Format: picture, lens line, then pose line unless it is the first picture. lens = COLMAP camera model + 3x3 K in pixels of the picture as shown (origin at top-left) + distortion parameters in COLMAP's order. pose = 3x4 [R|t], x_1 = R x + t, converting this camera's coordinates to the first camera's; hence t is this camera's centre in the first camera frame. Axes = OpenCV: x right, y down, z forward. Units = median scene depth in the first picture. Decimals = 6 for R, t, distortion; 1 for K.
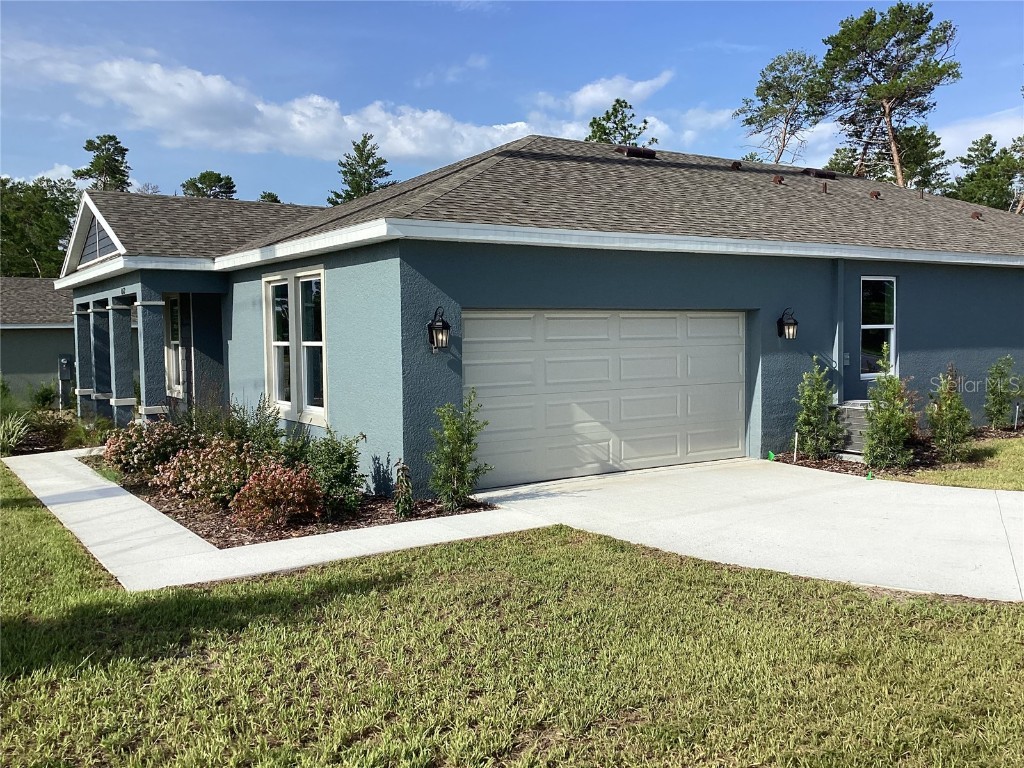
lens RADIAL K [[903.1, 0, 512.0], [0, 903.1, 384.0], [0, 0, 1]] dist [0.130993, -0.245546]
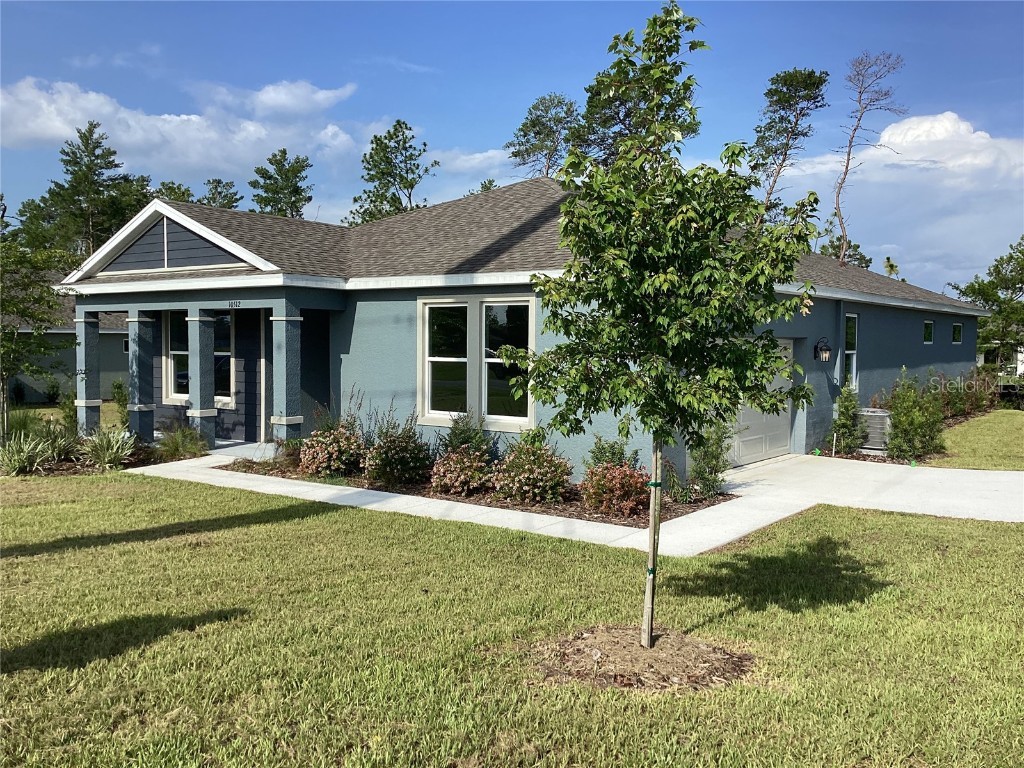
lens RADIAL K [[903.1, 0, 512.0], [0, 903.1, 384.0], [0, 0, 1]] dist [0.130993, -0.245546]
pose [[0.940776, 0.005703, 0.338980, -0.114333], [-0.001975, 0.999934, -0.011340, -0.000400], [-0.339022, 0.009999, 0.940725, -0.015431]]
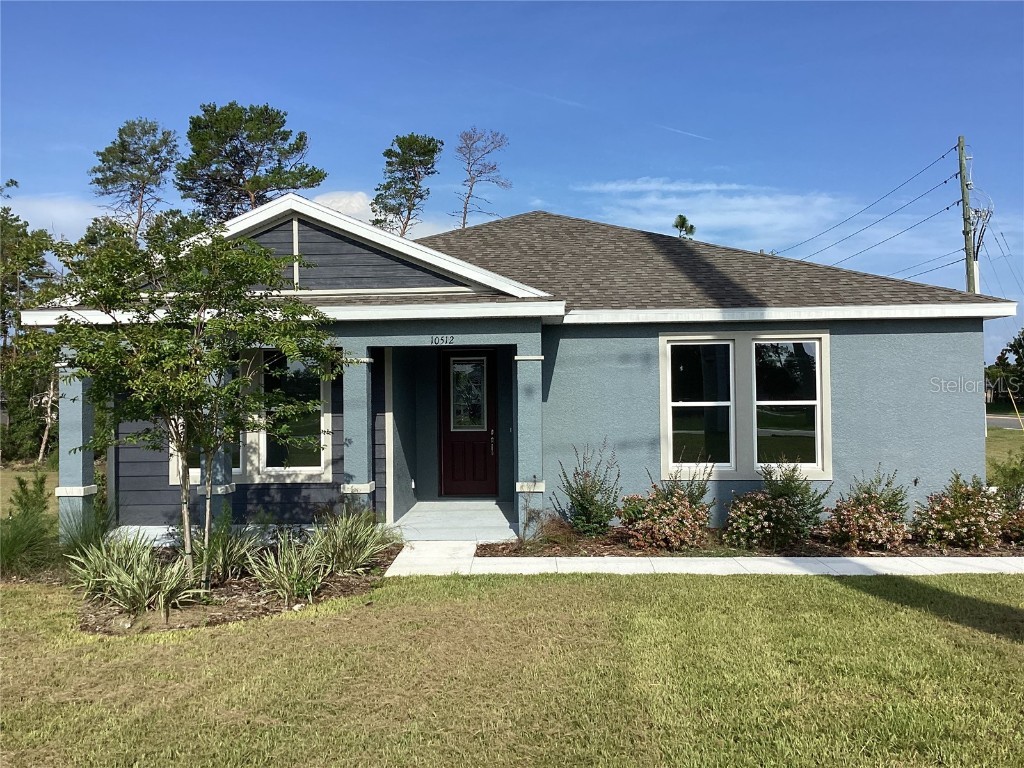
lens RADIAL K [[903.1, 0, 512.0], [0, 903.1, 384.0], [0, 0, 1]] dist [0.130993, -0.245546]
pose [[0.600878, 0.017537, 0.799148, -0.242099], [0.048646, 0.997104, -0.058457, -0.003799], [-0.797859, 0.074001, 0.598285, 0.119019]]
